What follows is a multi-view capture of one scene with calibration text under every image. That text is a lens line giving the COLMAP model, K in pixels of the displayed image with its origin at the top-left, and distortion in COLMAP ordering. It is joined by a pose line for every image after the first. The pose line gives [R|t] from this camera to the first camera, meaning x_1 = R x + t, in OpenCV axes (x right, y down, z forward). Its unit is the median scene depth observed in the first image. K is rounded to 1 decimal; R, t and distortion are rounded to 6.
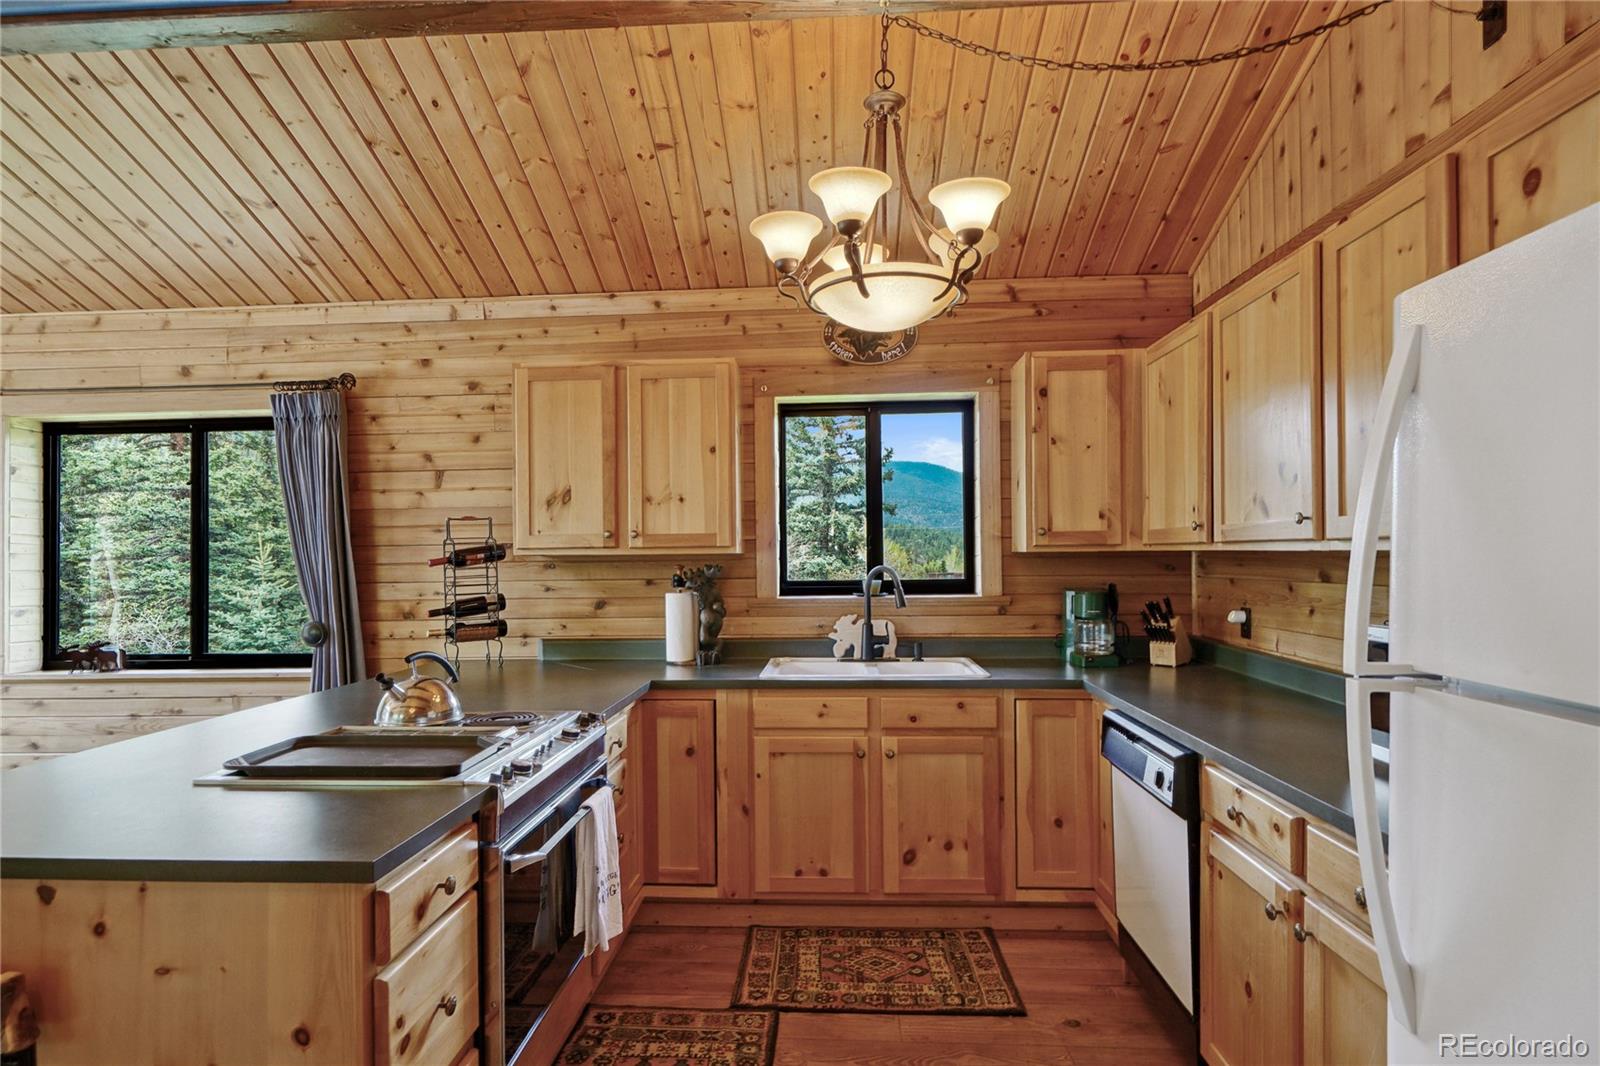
lens RADIAL K [[858.7, 0, 780.0], [0, 858.7, 554.0], [0, 0, 1]] dist [0.012091, -0.000340]
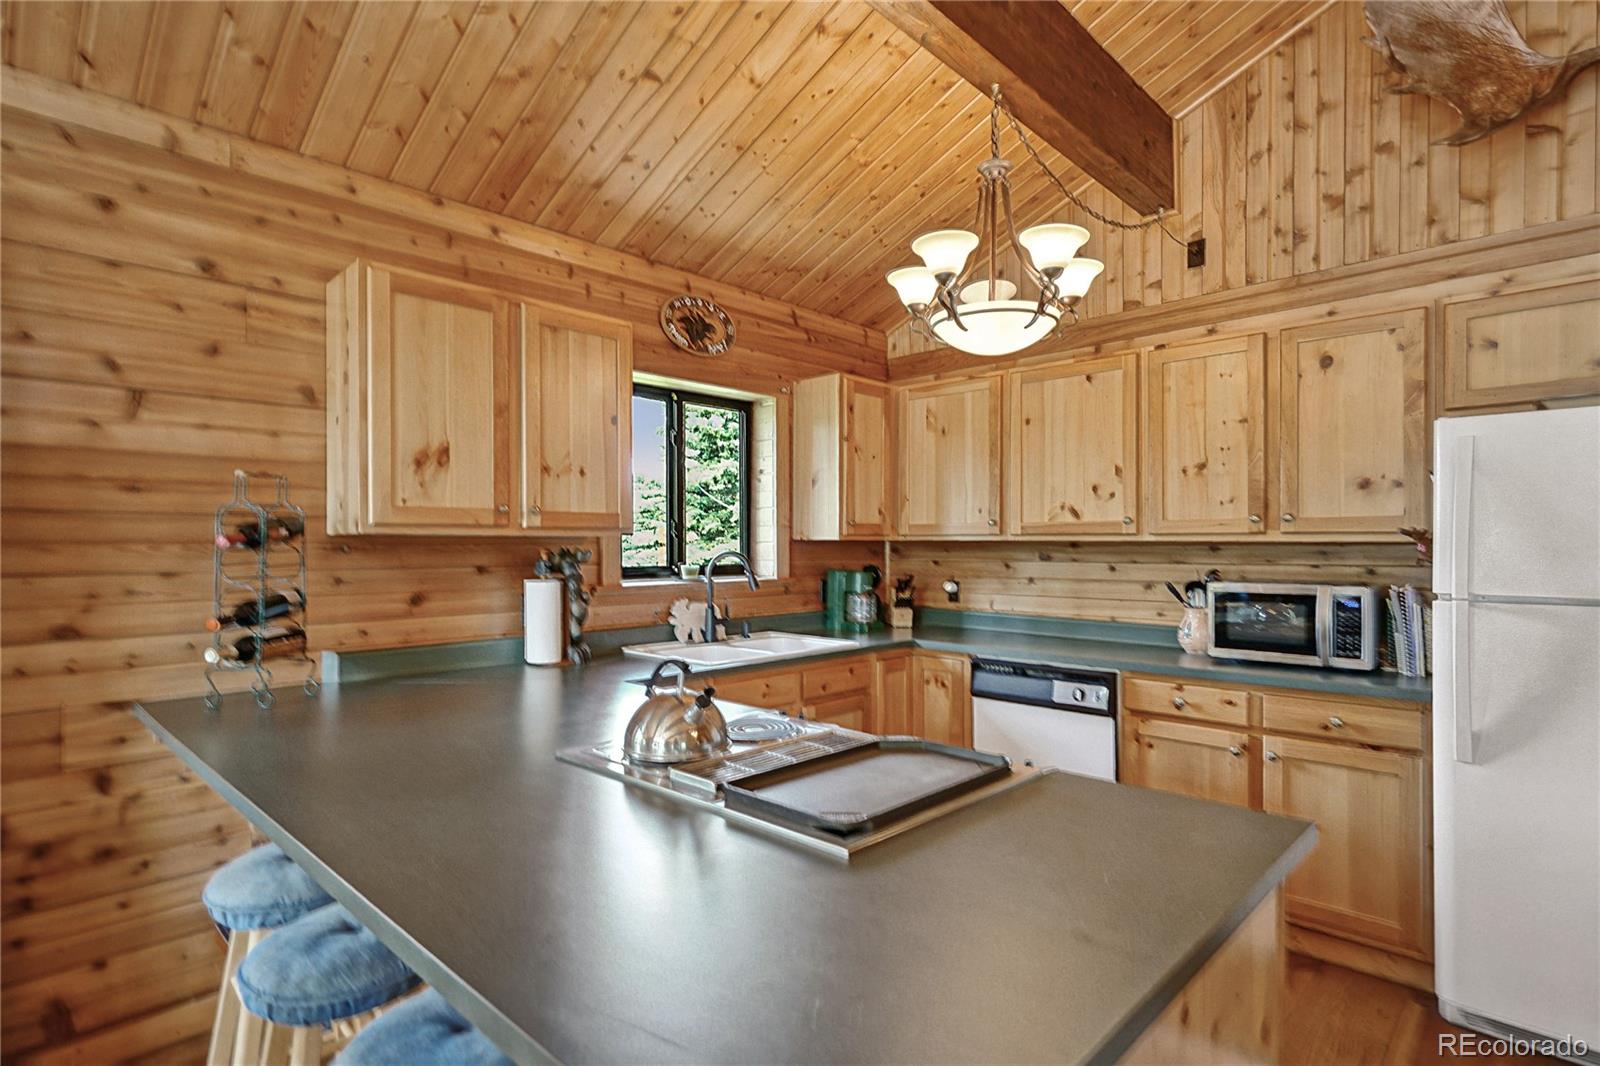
lens RADIAL K [[807.8, 0, 801.8], [0, 807.8, 542.5], [0, 0, 1]] dist [0.009387, 0.000238]
pose [[0.642323, 0.013033, 0.766323, -0.557608], [-0.009645, 0.999914, -0.008922, 0.011399], [-0.766373, -0.001660, 0.642394, 0.287224]]
